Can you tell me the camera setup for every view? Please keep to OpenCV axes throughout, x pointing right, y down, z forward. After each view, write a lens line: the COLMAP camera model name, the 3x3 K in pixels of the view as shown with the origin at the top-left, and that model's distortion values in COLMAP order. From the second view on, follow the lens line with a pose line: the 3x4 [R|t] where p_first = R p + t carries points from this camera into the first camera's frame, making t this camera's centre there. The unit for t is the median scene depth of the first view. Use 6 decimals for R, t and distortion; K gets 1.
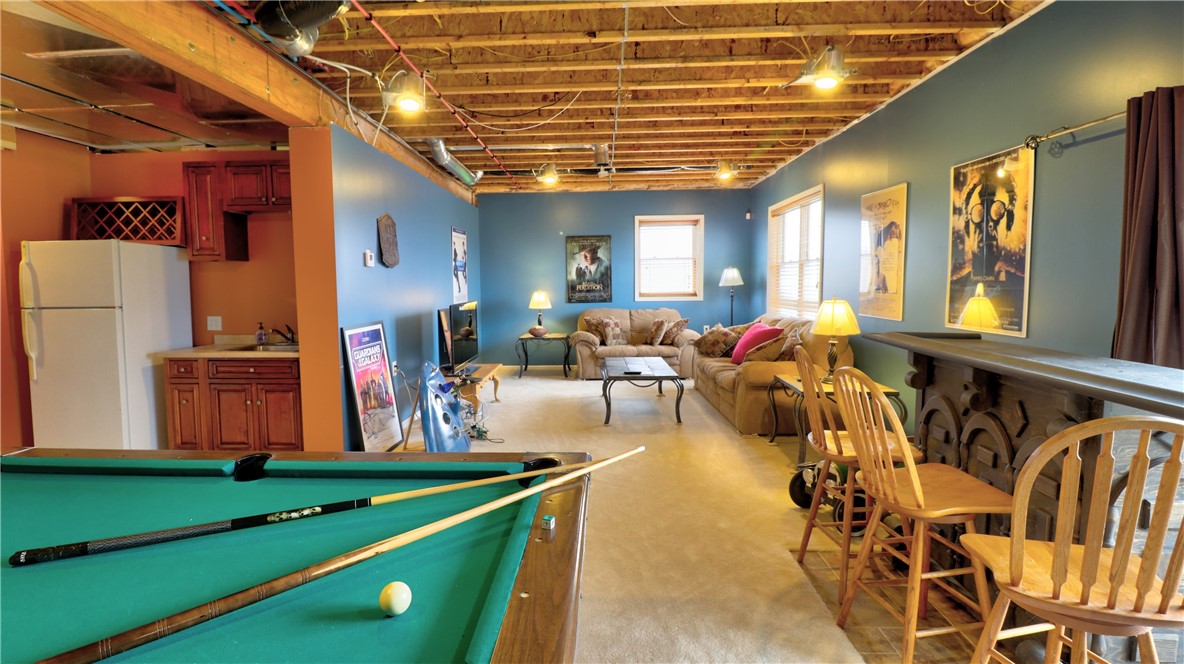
lens RADIAL K [[546.0, 0, 586.8], [0, 546.0, 327.5], [0, 0, 1]] dist [-0.011237, -0.002854]
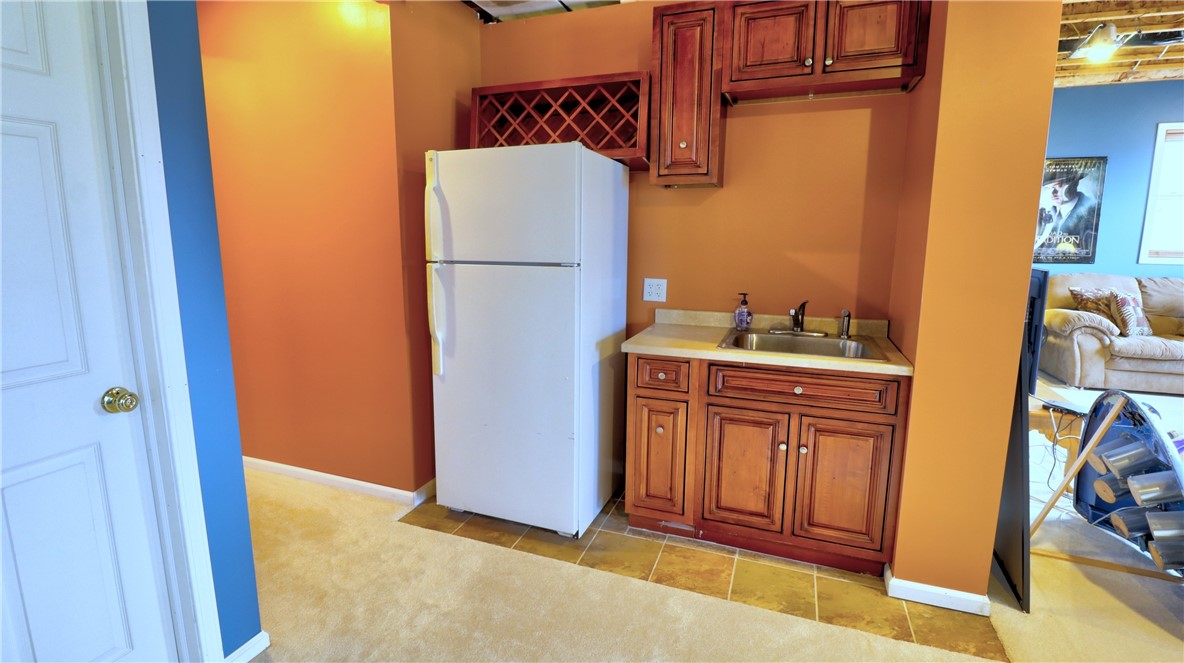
lens RADIAL K [[546.0, 0, 592.1], [0, 546.0, 326.7], [0, 0, 1]] dist [-0.011237, -0.002854]
pose [[0.949576, 0.063319, -0.307078, -0.609671], [-0.035140, 0.994718, 0.096446, -0.025890], [0.311562, -0.080792, 0.946785, 0.412711]]
